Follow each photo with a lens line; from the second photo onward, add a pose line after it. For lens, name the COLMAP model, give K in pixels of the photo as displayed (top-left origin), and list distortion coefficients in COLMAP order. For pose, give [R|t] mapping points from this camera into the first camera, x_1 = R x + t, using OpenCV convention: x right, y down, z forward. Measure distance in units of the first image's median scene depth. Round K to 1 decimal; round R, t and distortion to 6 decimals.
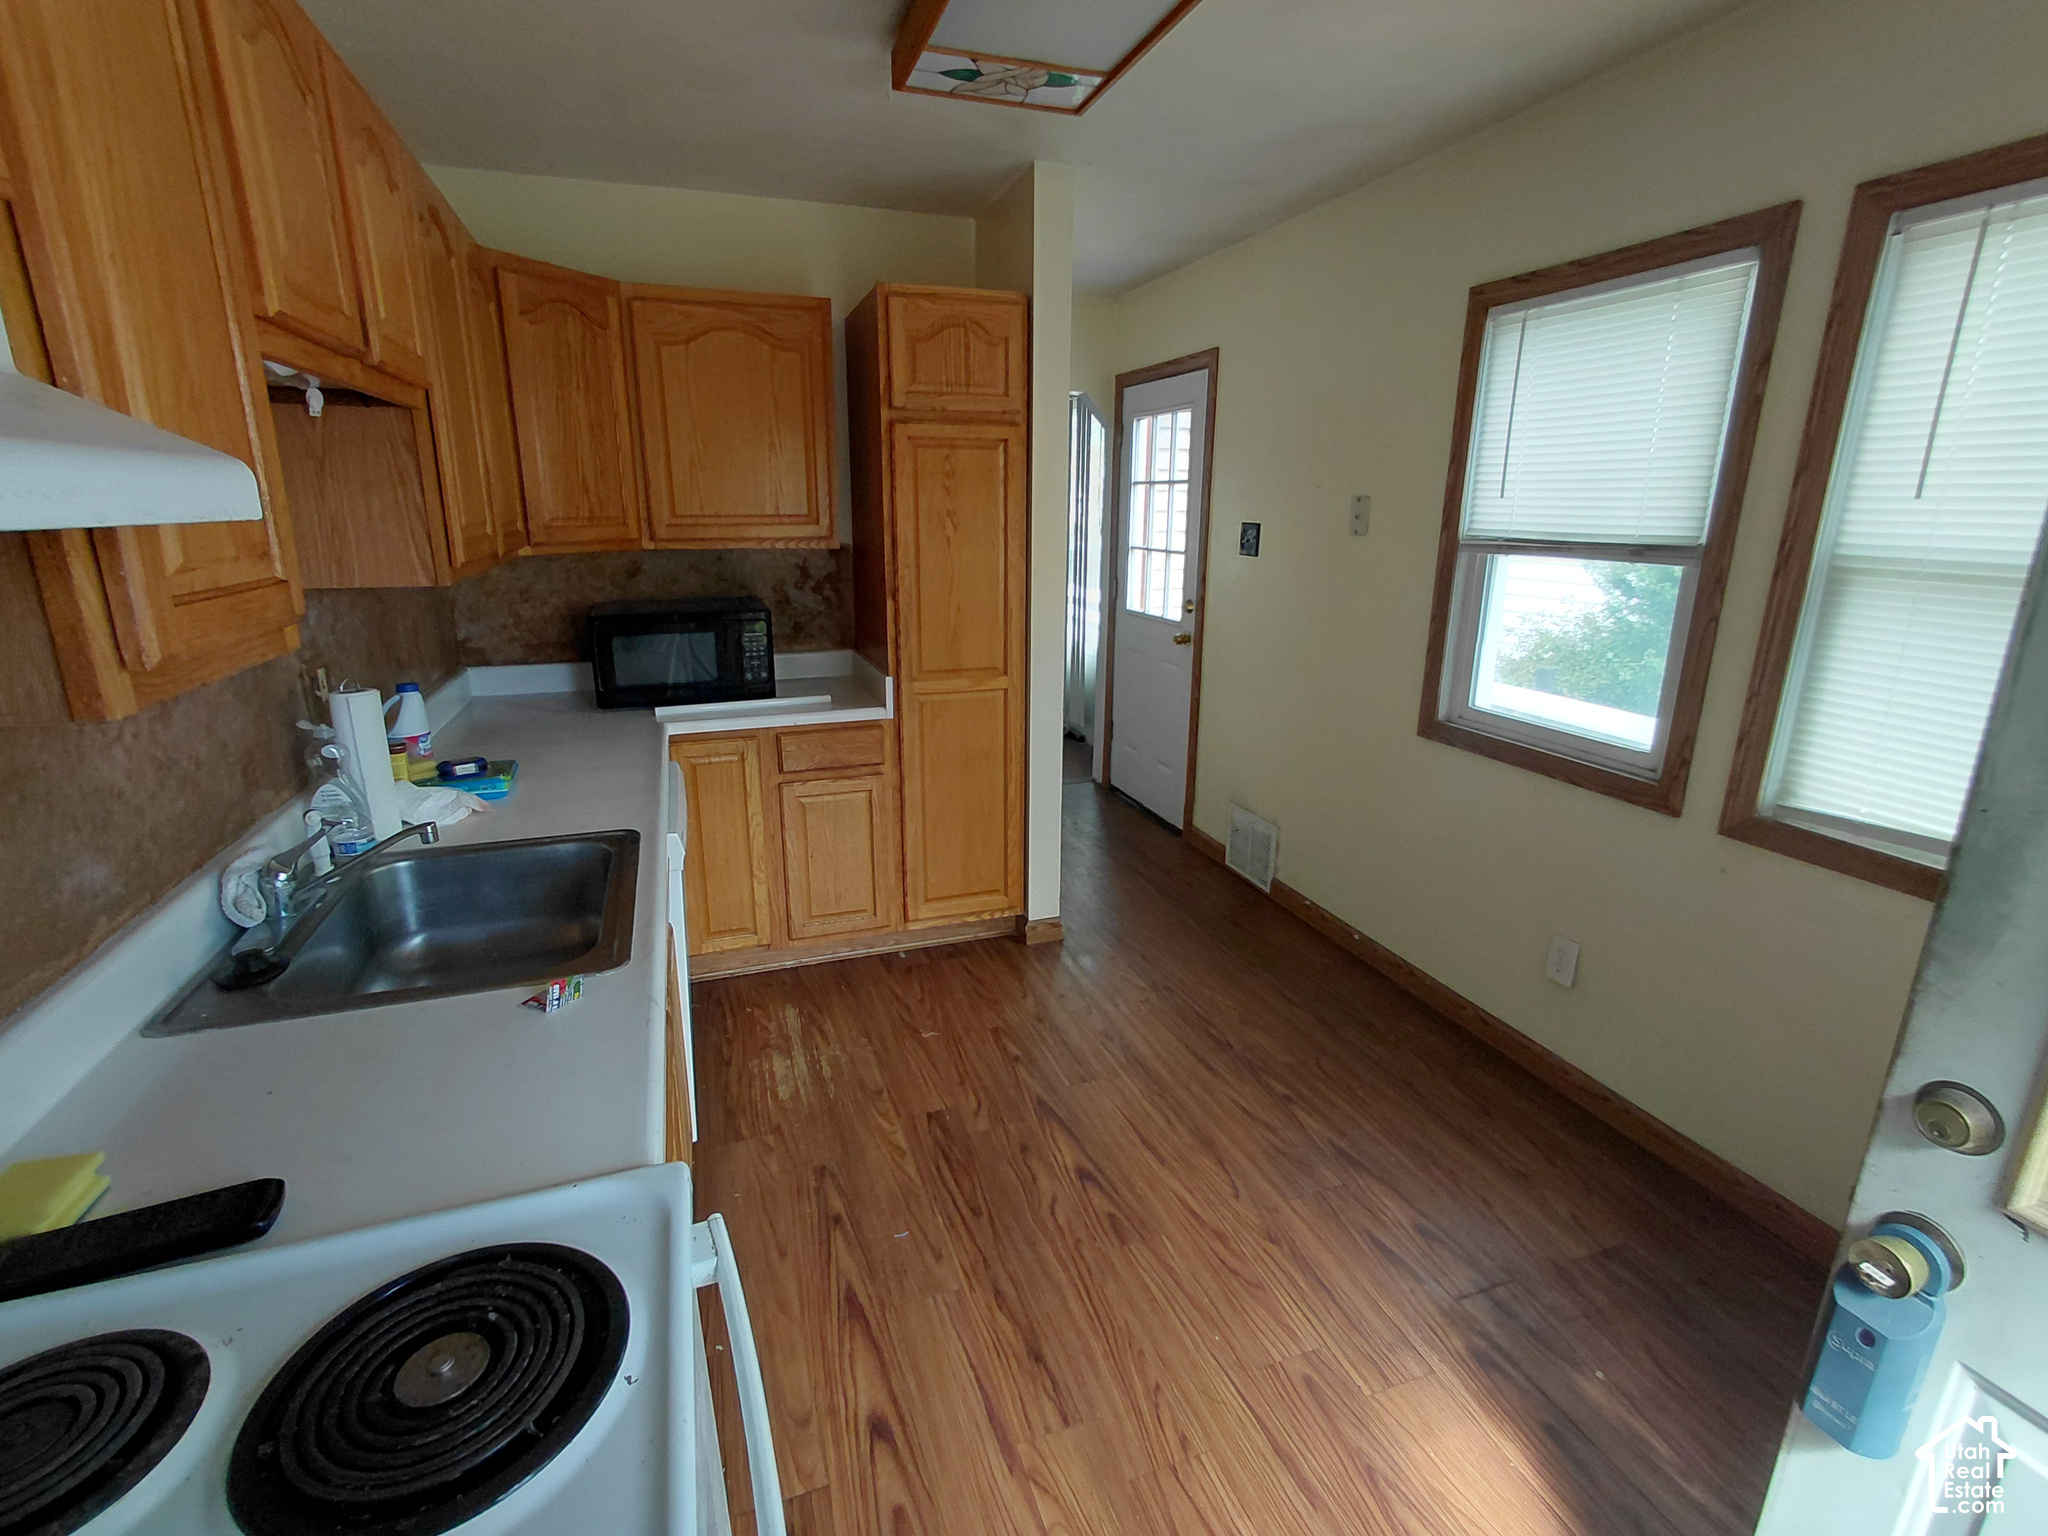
lens RADIAL K [[960.0, 0, 1022.5], [0, 960.0, 766.0], [0, 0, 1]] dist [-0.000524, 0.001087]
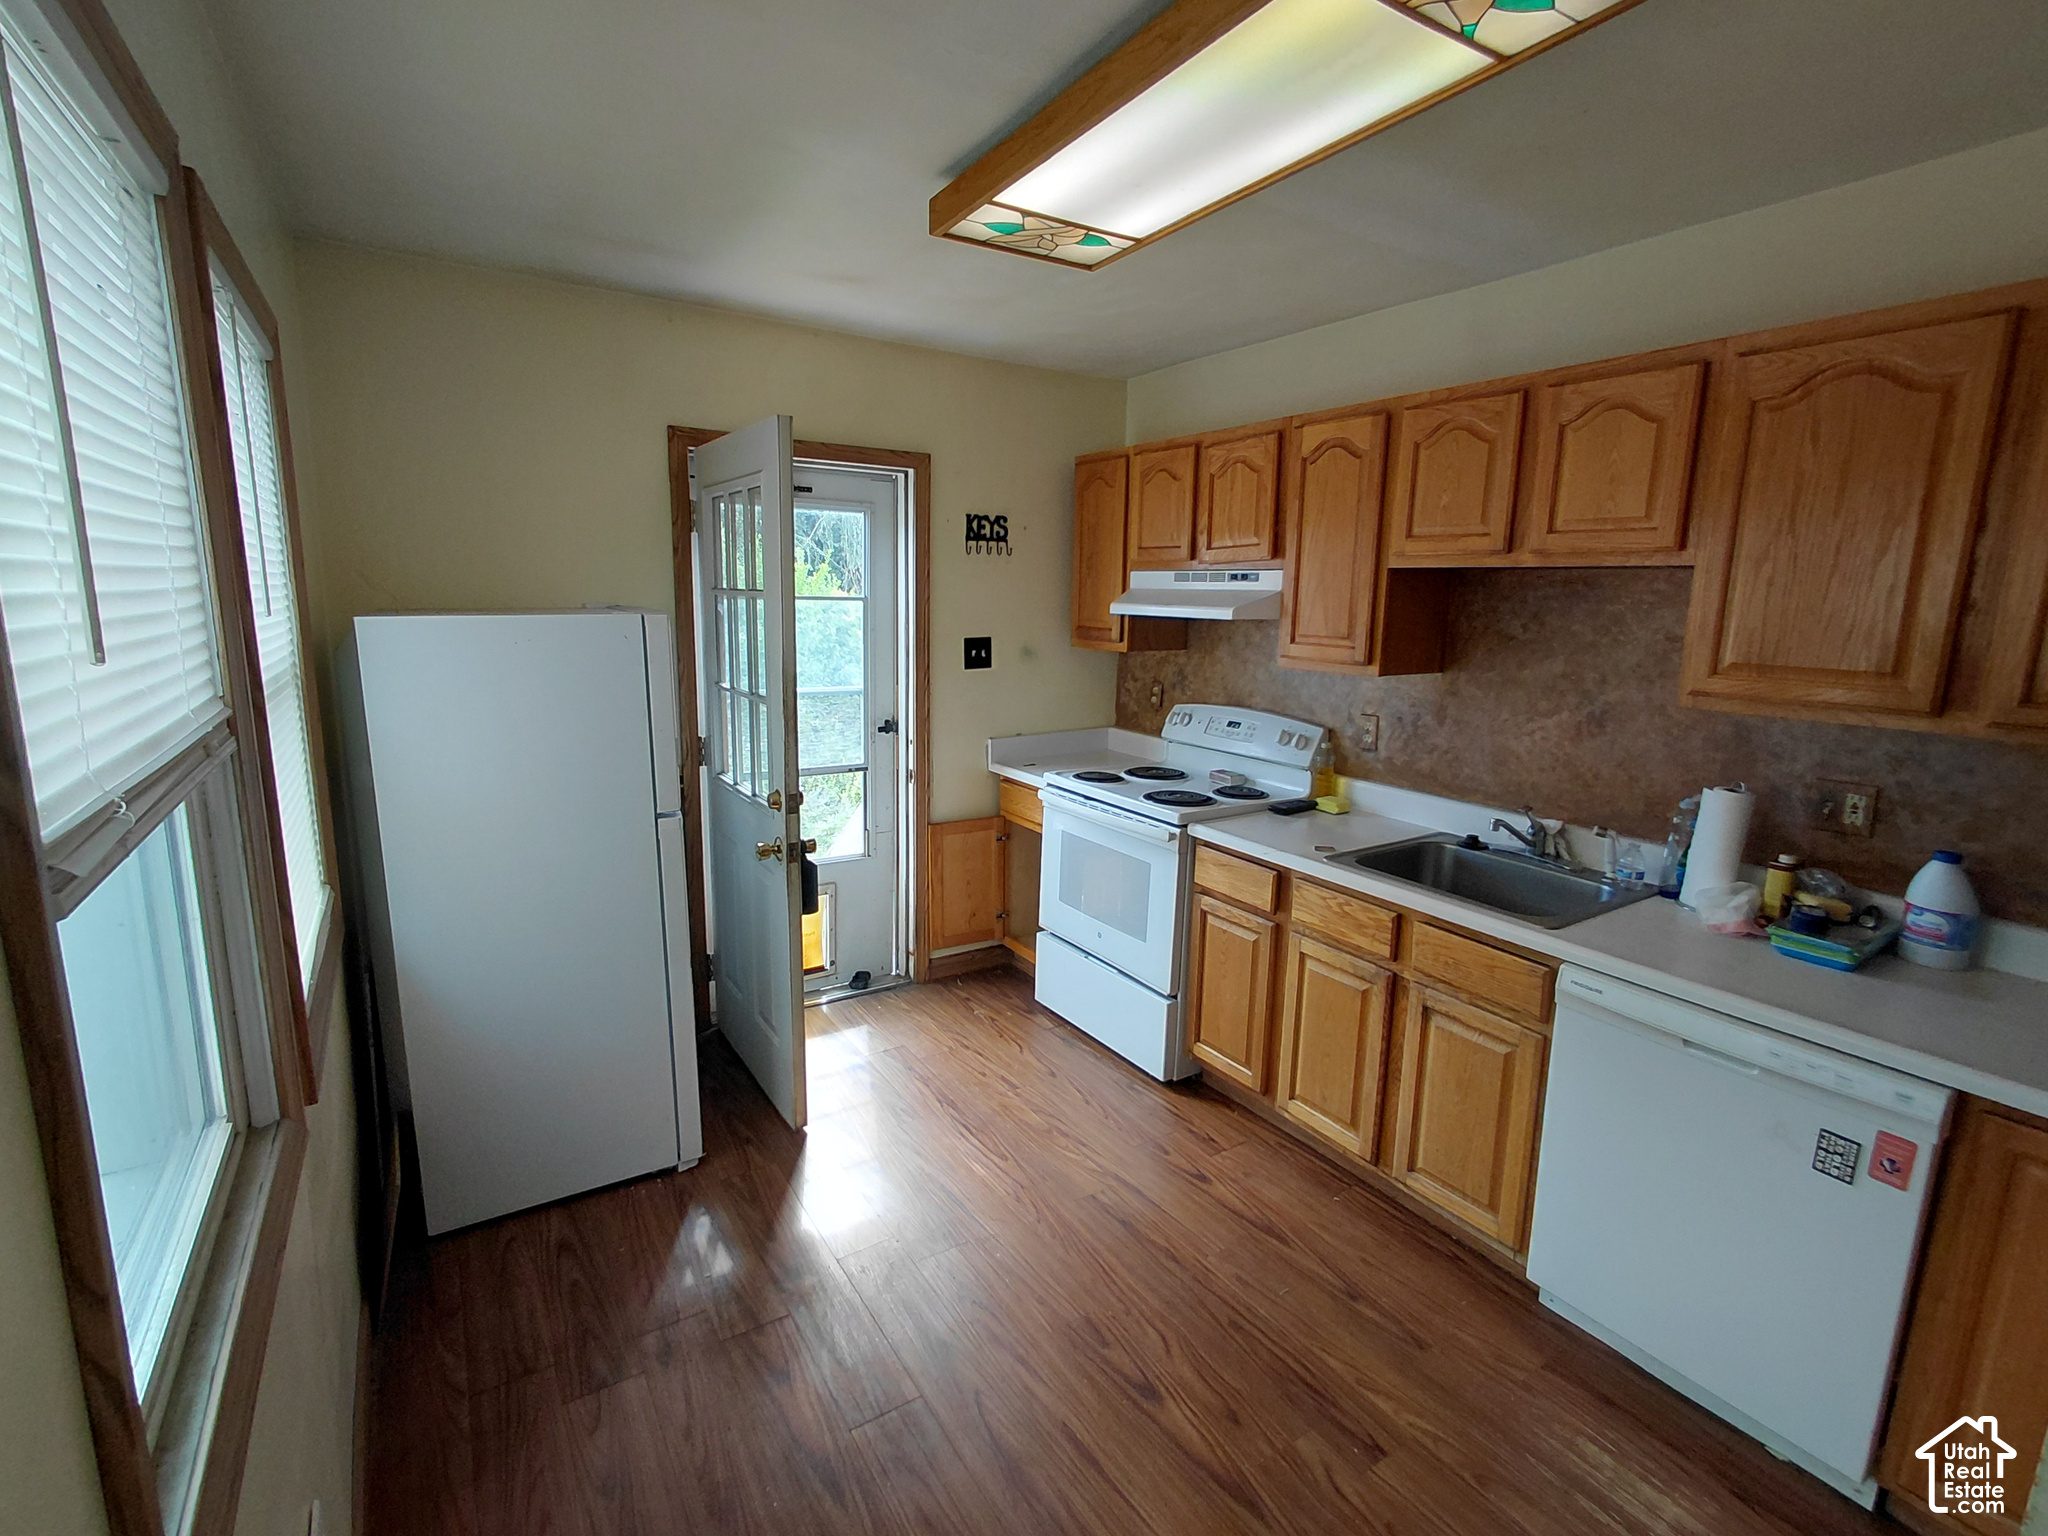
lens RADIAL K [[960.0, 0, 1022.6], [0, 960.0, 763.4], [0, 0, 1]] dist [-0.000524, 0.001087]
pose [[-0.975339, 0.018715, -0.219917, 0.376718], [-0.081148, 0.896202, 0.436162, -0.477798], [0.205252, 0.443251, -0.872582, 1.567049]]
